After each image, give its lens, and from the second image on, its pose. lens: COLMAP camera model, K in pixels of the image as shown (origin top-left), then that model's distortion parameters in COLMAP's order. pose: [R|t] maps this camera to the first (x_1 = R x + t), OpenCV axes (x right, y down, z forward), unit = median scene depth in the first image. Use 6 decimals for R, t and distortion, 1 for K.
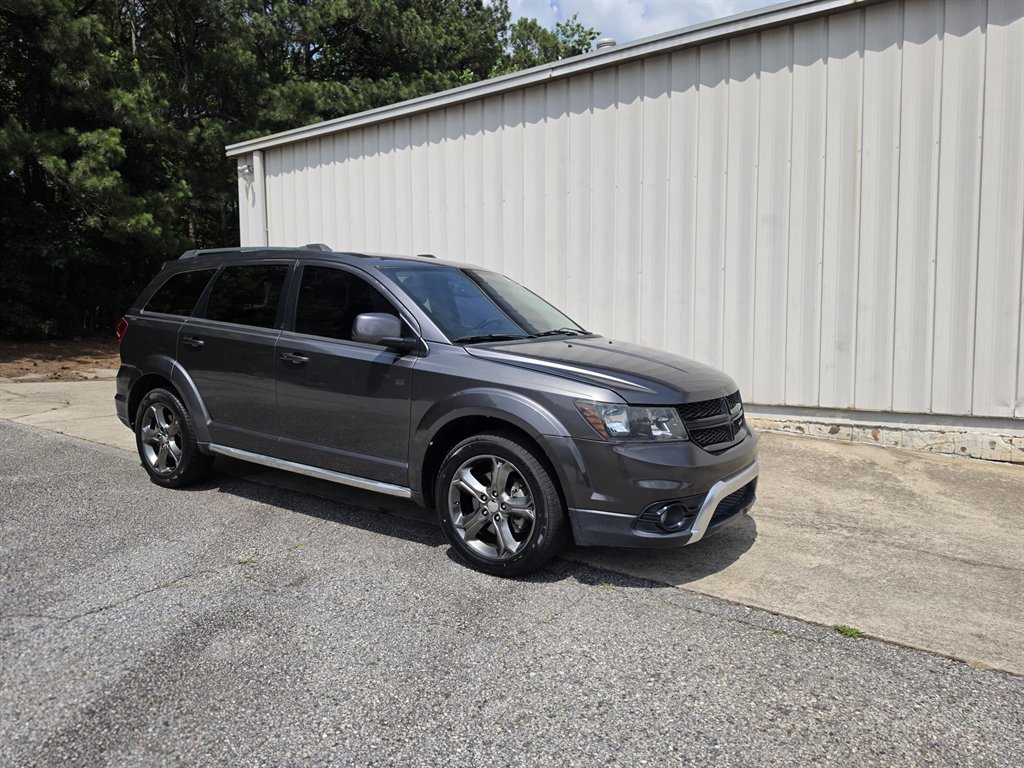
lens RADIAL K [[711.5, 0, 516.3], [0, 711.5, 388.4], [0, 0, 1]] dist [0.036331, -0.043021]
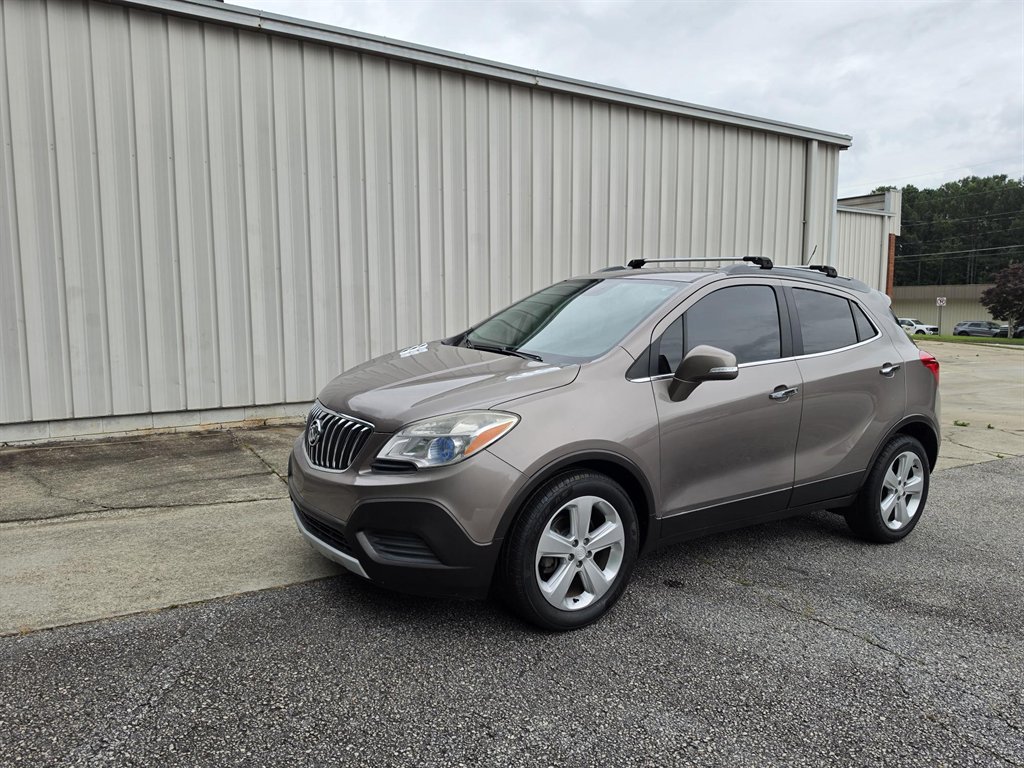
lens RADIAL K [[711.5, 0, 510.3], [0, 711.5, 385.6], [0, 0, 1]] dist [0.036331, -0.043021]
pose [[0.368039, -0.096980, 0.924739, -0.794786], [0.078207, 0.994250, 0.073144, -0.072338], [-0.926515, 0.045402, 0.373508, 0.529058]]
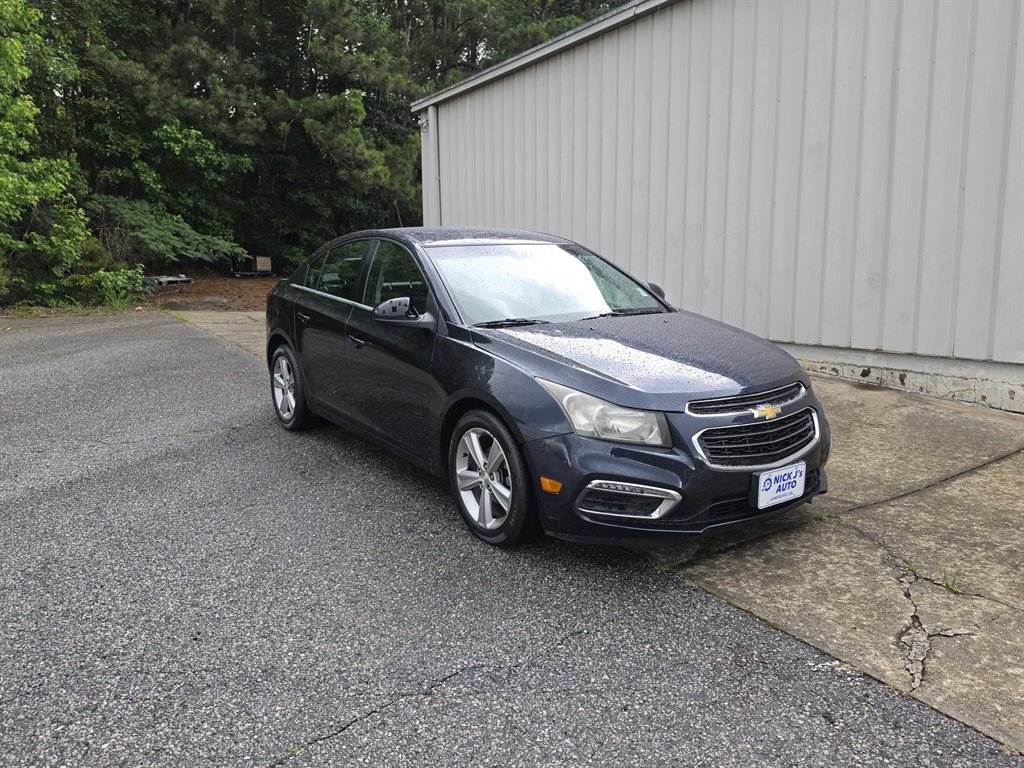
lens RADIAL K [[761.5, 0, 522.3], [0, 761.5, 388.4], [0, 0, 1]] dist [0.069573, -0.095455]
pose [[0.921586, 0.058350, -0.383763, 0.424333], [-0.030726, 0.996501, 0.077730, 0.013873], [0.386956, -0.059844, 0.920154, -0.113873]]
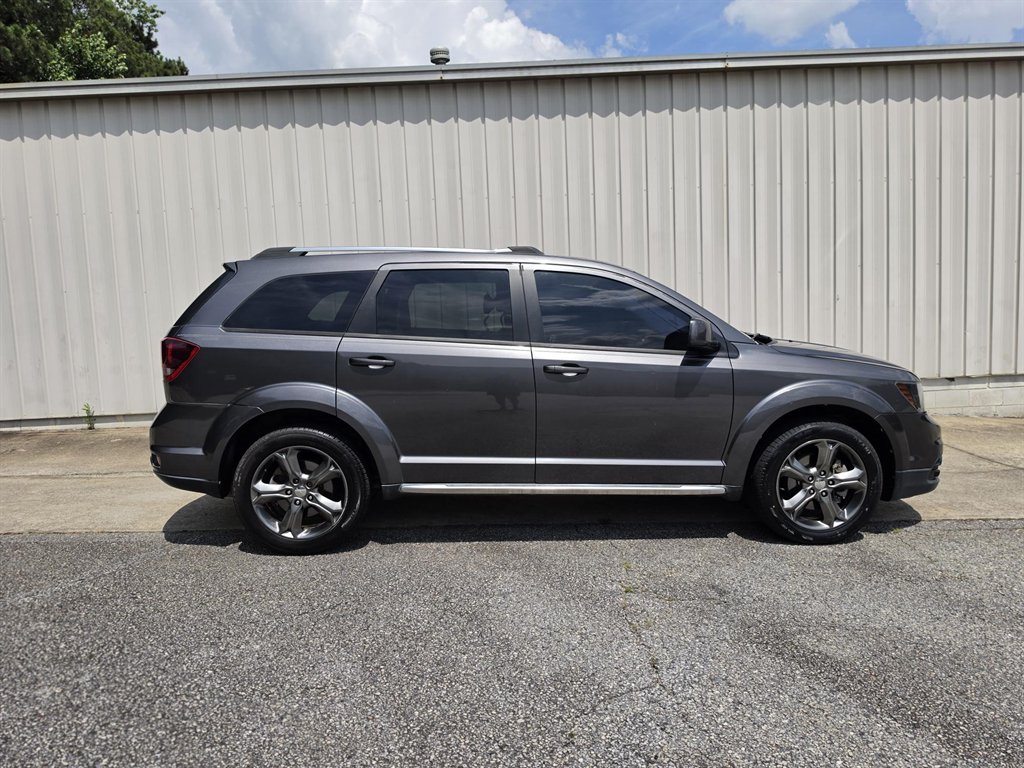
lens RADIAL K [[711.5, 0, 513.0], [0, 711.5, 390.1], [0, 0, 1]] dist [0.036331, -0.043021]
pose [[0.806486, -0.084754, 0.585146, -0.584421], [0.089144, 0.995789, 0.021369, -0.027317], [-0.584494, 0.034928, 0.810646, 0.191502]]
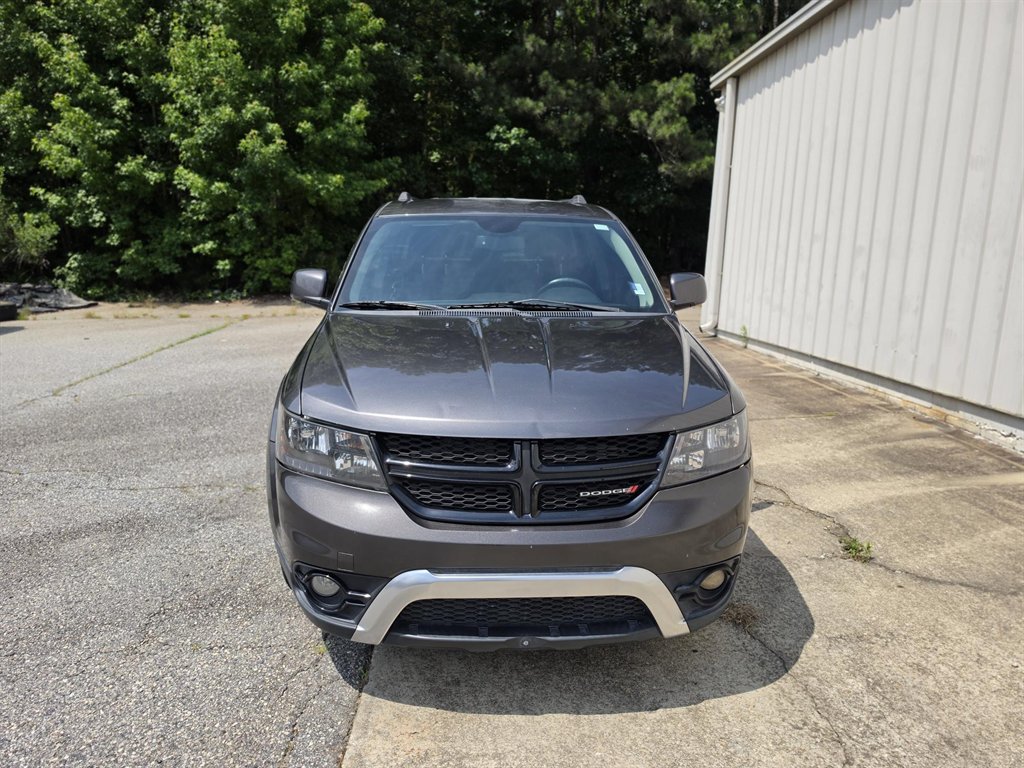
lens RADIAL K [[711.5, 0, 506.8], [0, 711.5, 402.7], [0, 0, 1]] dist [0.036331, -0.043021]
pose [[0.607720, 0.181007, -0.773248, 0.407004], [-0.102508, 0.983413, 0.149639, -0.056893], [0.787508, -0.011675, 0.616194, 0.361095]]
